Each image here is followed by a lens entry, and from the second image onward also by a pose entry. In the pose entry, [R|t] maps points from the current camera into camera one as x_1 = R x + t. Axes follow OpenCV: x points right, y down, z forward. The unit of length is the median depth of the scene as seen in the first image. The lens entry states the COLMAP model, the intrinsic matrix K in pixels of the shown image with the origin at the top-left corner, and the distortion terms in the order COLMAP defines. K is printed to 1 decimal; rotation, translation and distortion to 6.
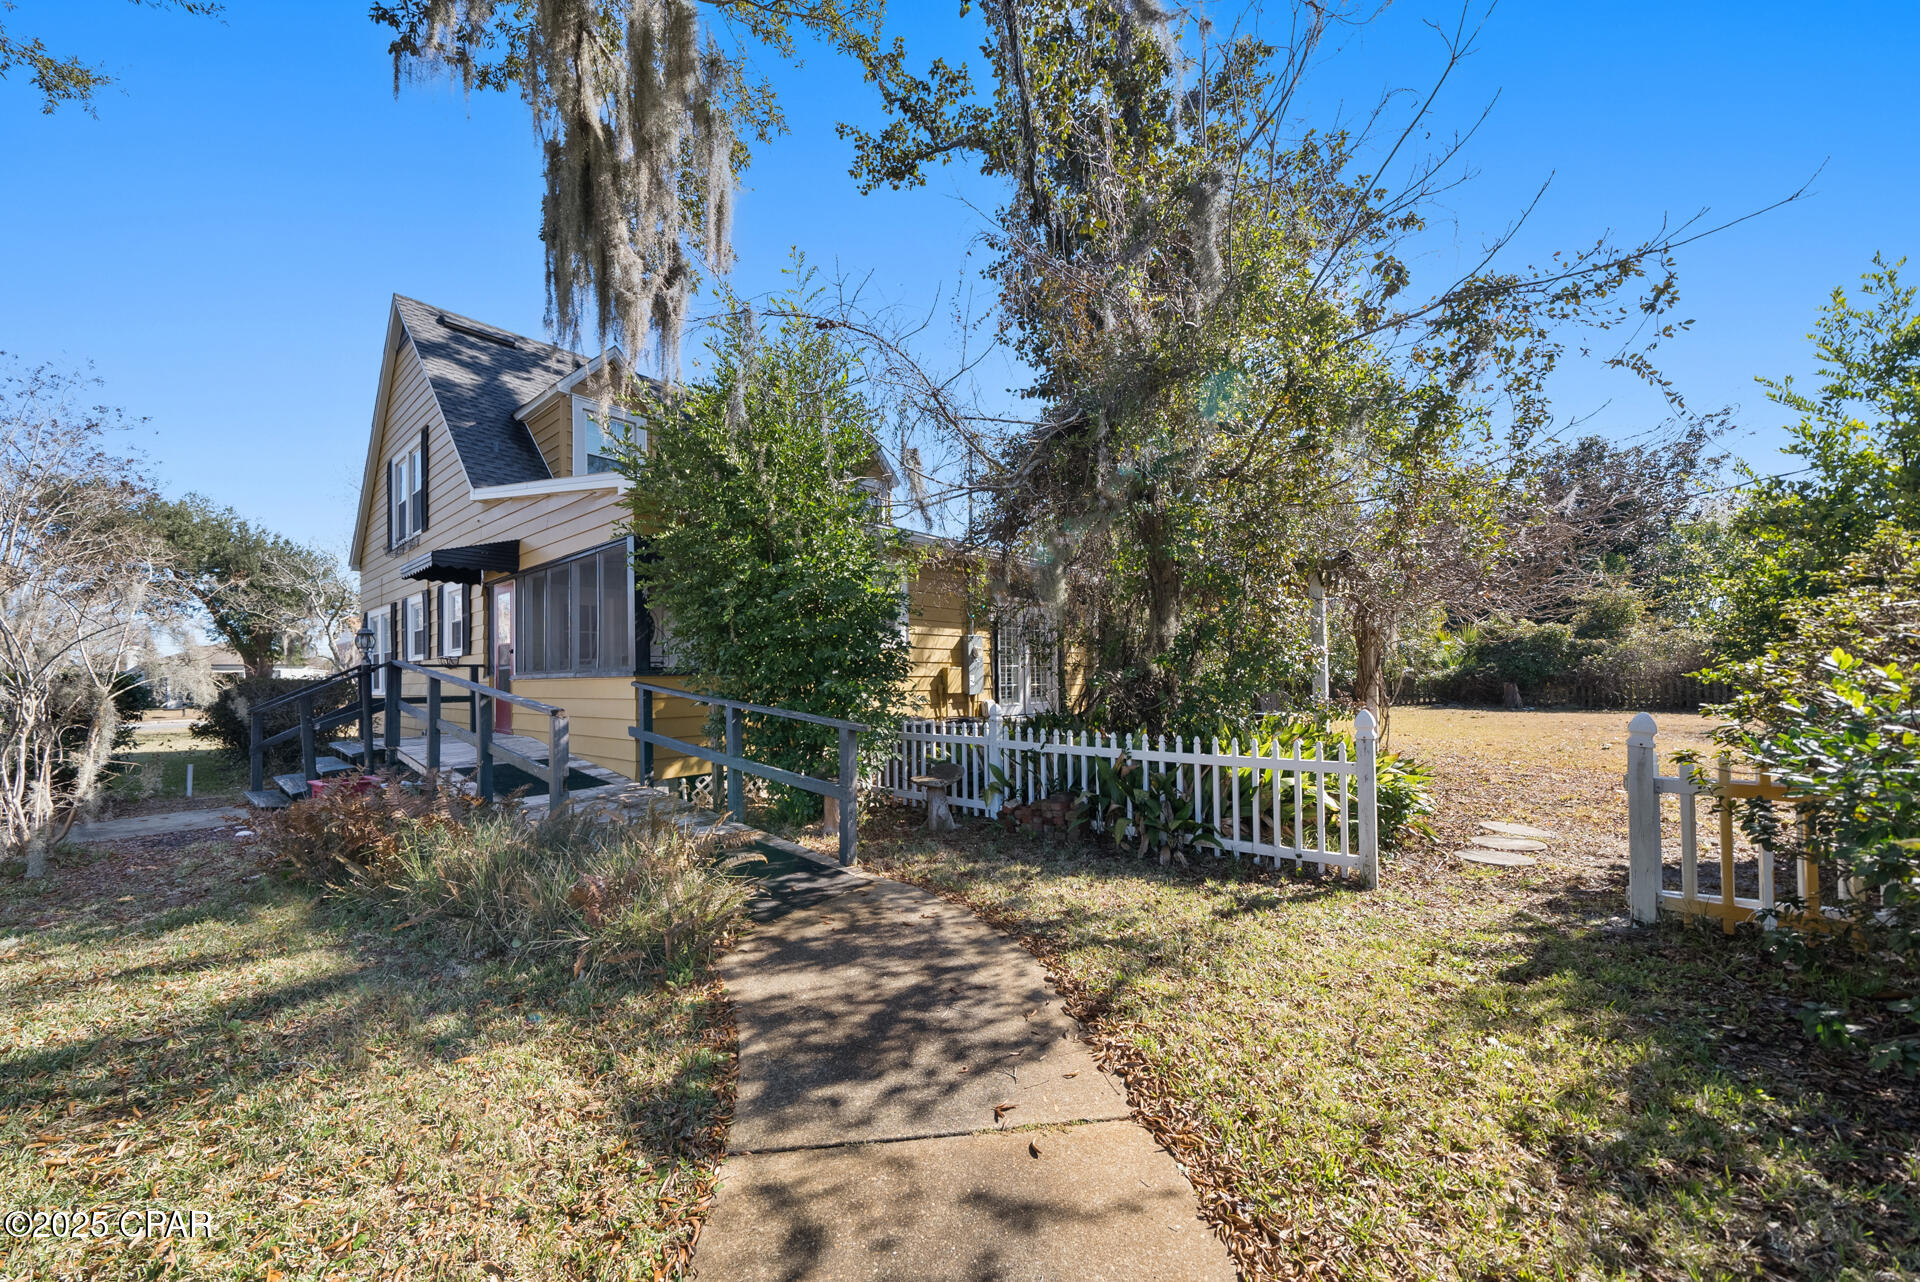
lens RADIAL K [[657.0, 0, 960.0], [0, 657.0, 641.0], [0, 0, 1]] dist [0.000042, 0.000001]
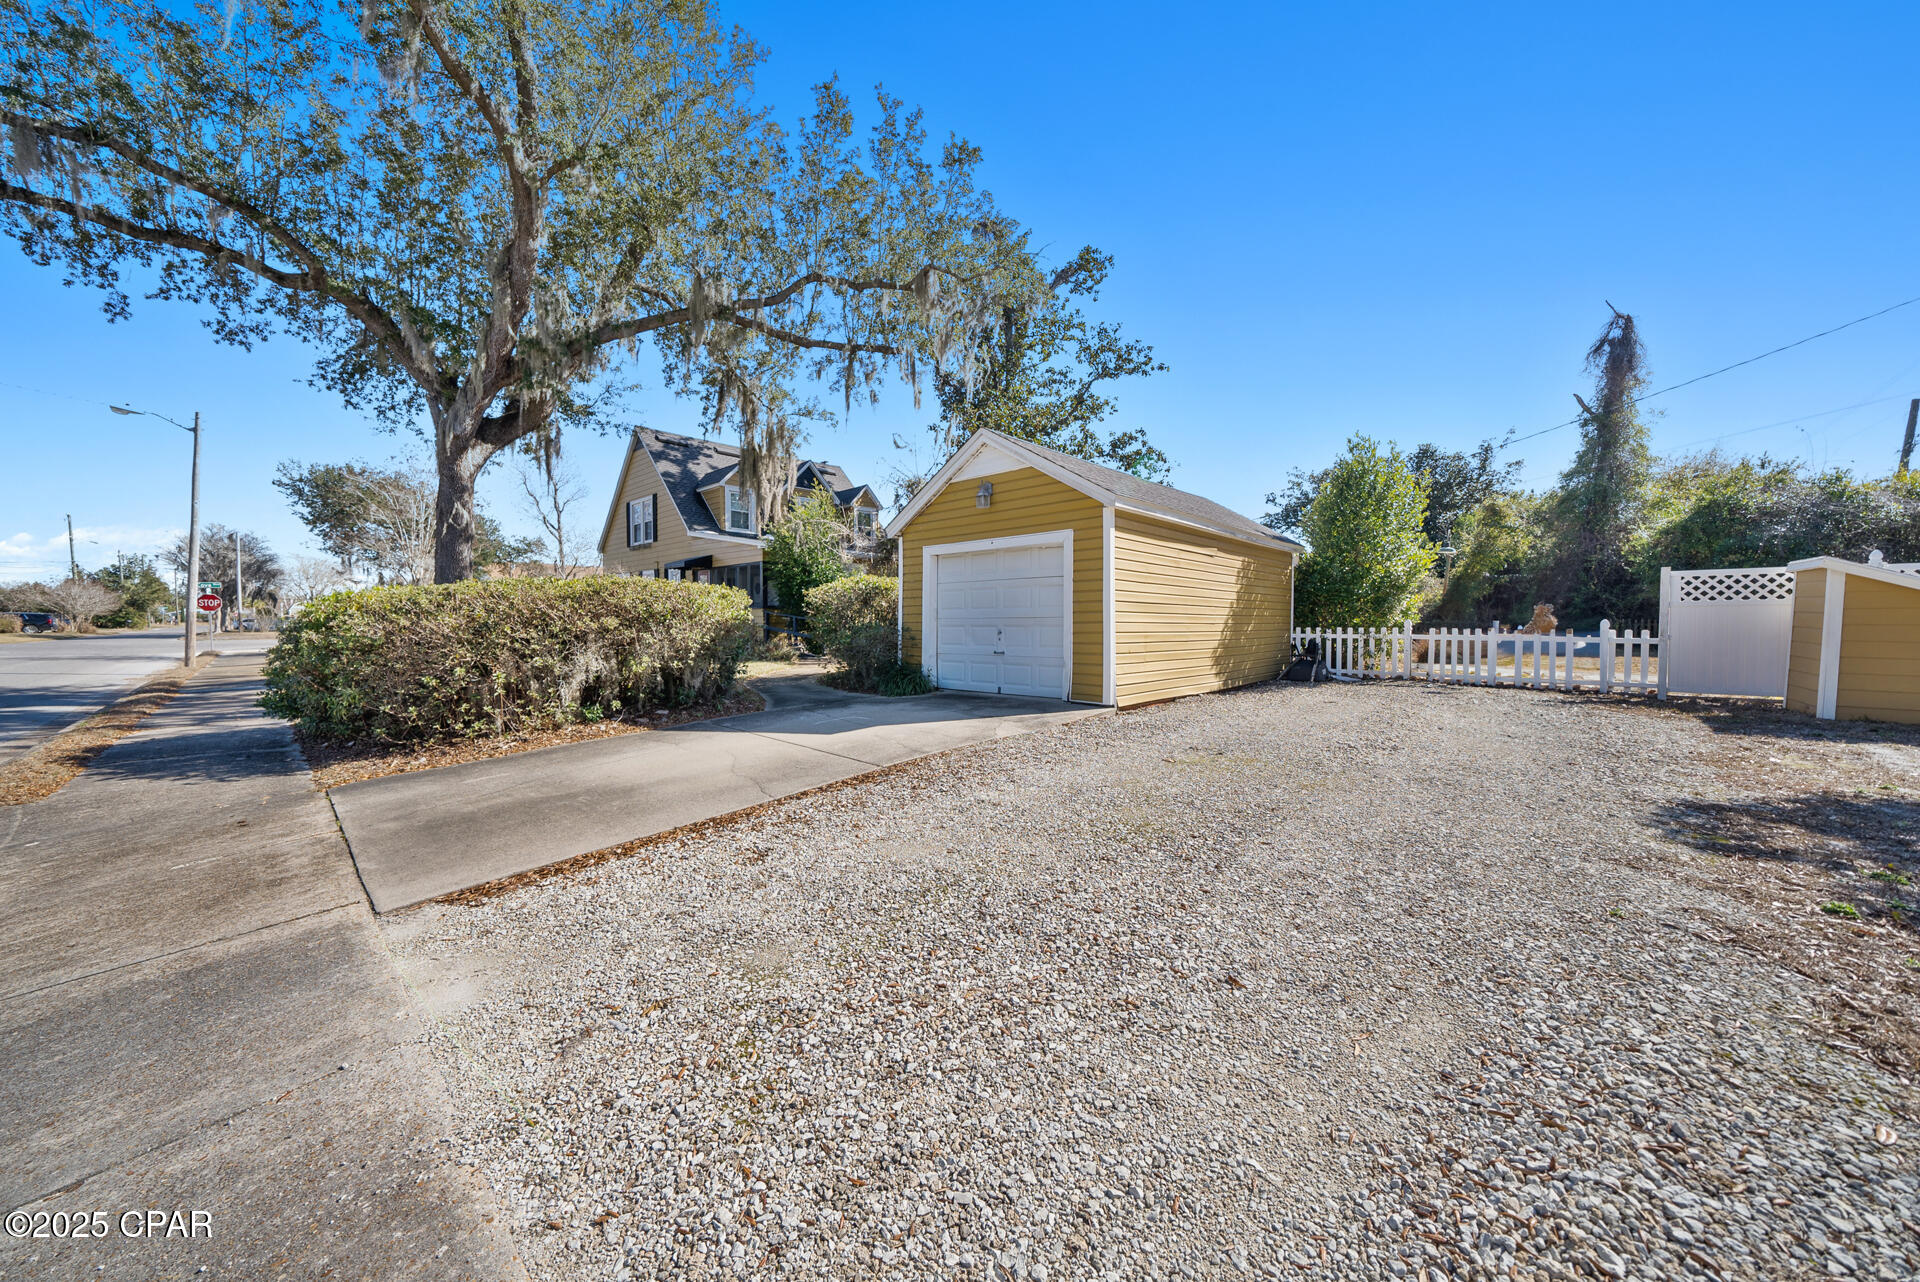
lens RADIAL K [[657.0, 0, 960.0], [0, 657.0, 641.0], [0, 0, 1]] dist [0.000042, 0.000001]
pose [[0.995628, 0.023164, -0.090486, 0.370822], [-0.015636, 0.996424, 0.083037, -0.034523], [0.092085, -0.081260, 0.992430, -1.055088]]
